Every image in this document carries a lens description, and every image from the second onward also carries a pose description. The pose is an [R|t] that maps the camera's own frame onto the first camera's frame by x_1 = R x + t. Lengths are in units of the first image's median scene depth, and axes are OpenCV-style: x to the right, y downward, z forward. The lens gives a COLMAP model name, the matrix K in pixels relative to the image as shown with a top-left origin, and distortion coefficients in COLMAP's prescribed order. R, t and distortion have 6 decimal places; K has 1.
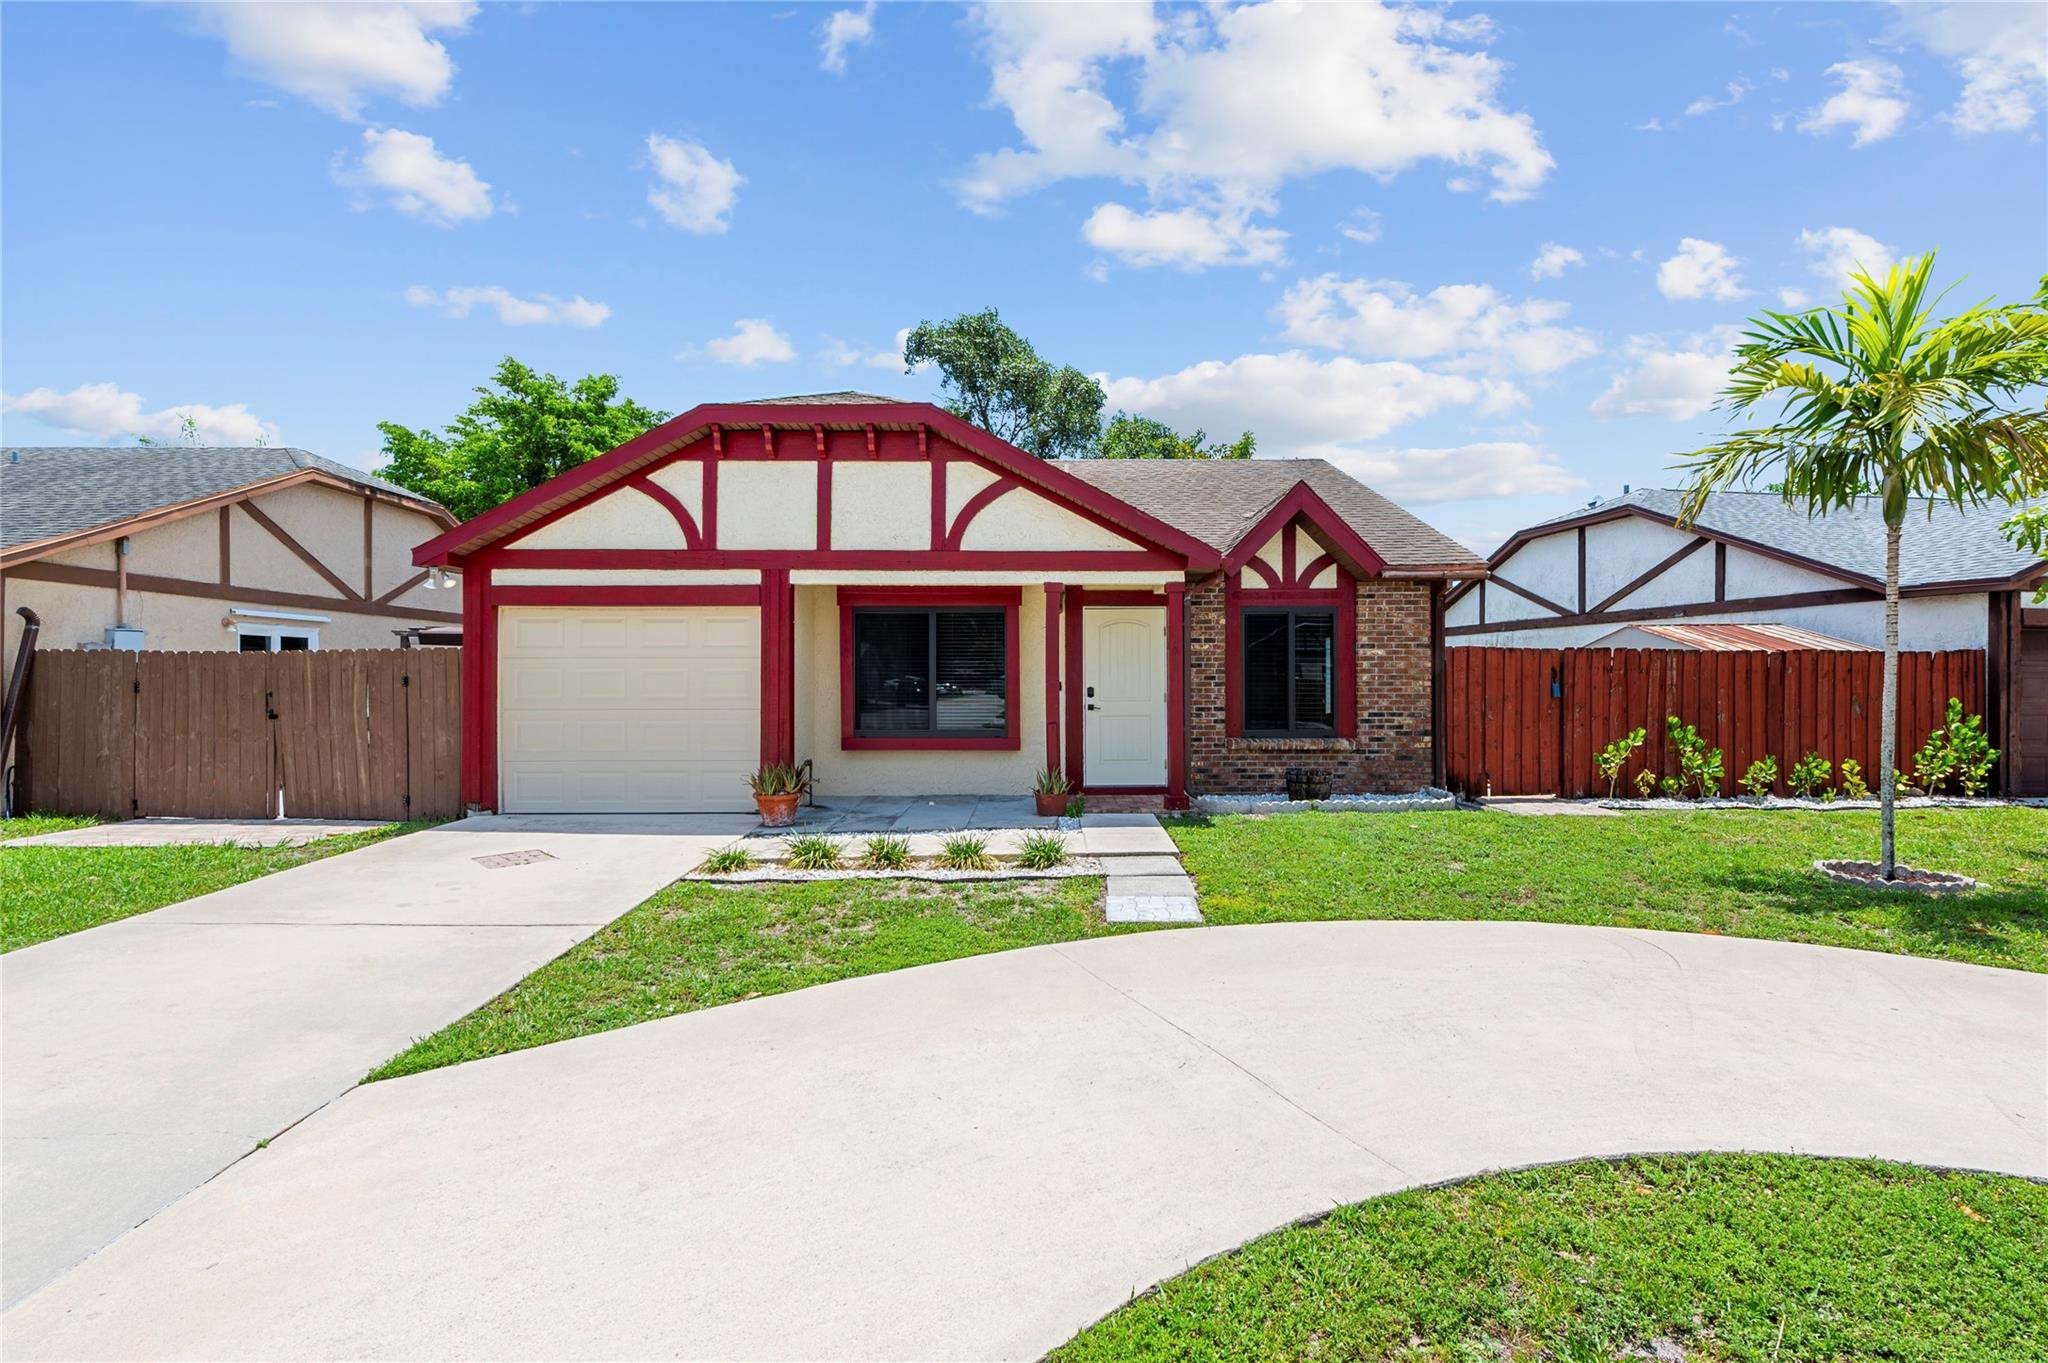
lens RADIAL K [[981.3, 0, 1025.3], [0, 981.3, 684.9], [0, 0, 1]] dist [0.014224, -0.000332]
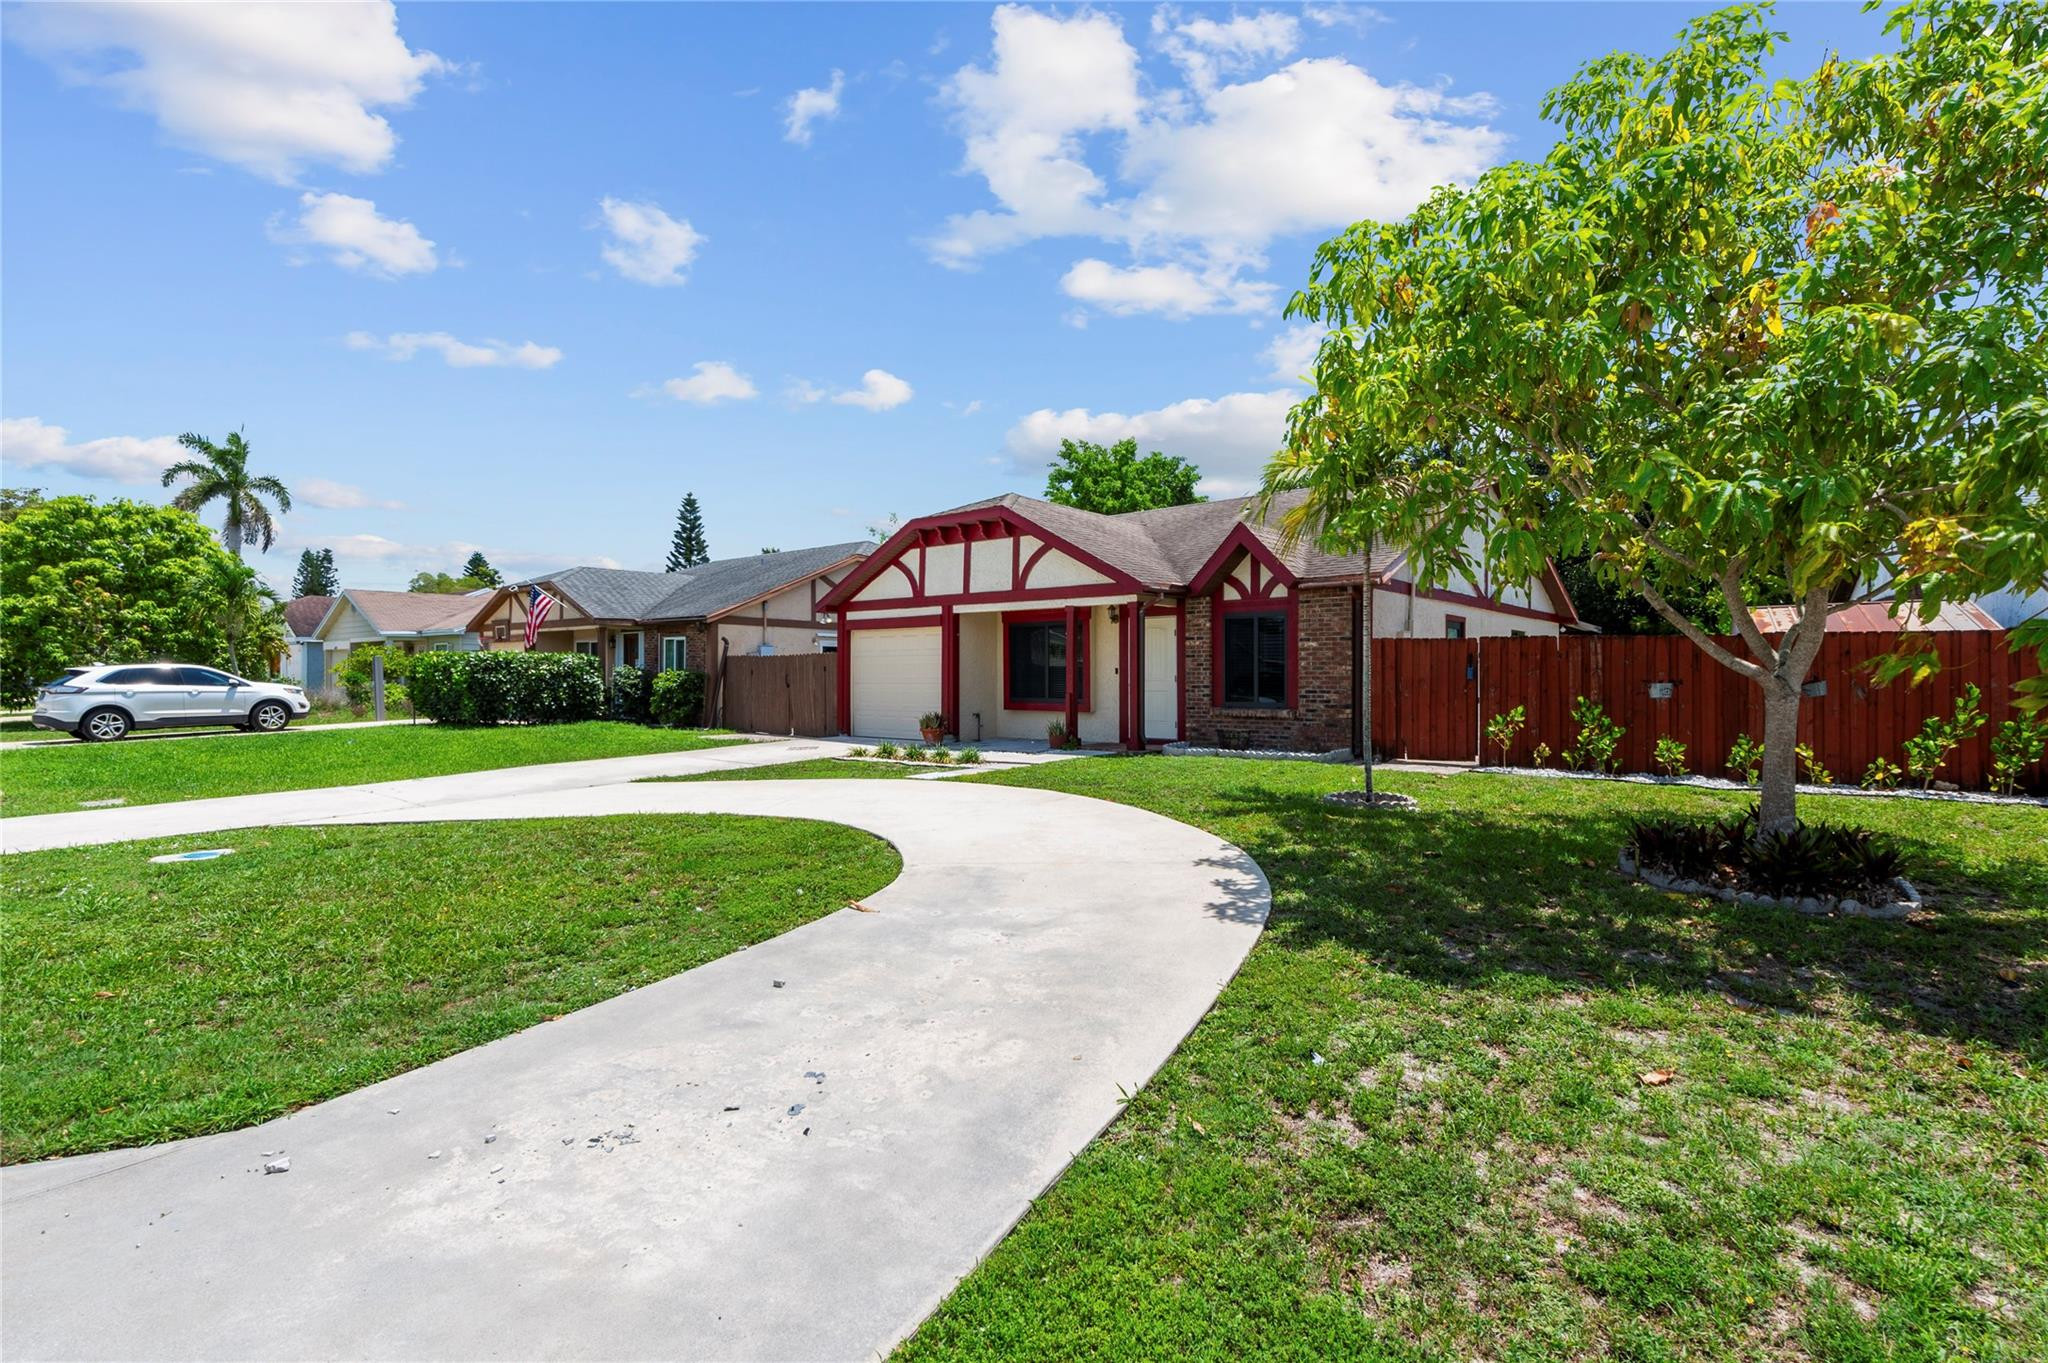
lens RADIAL K [[981.3, 0, 1025.3], [0, 981.3, 684.9], [0, 0, 1]] dist [0.014224, -0.000332]
pose [[0.766862, 0.005791, -0.641785, 0.907394], [-0.004288, 0.999983, 0.003899, 0.017521], [0.641797, -0.000238, 0.766874, -0.250384]]
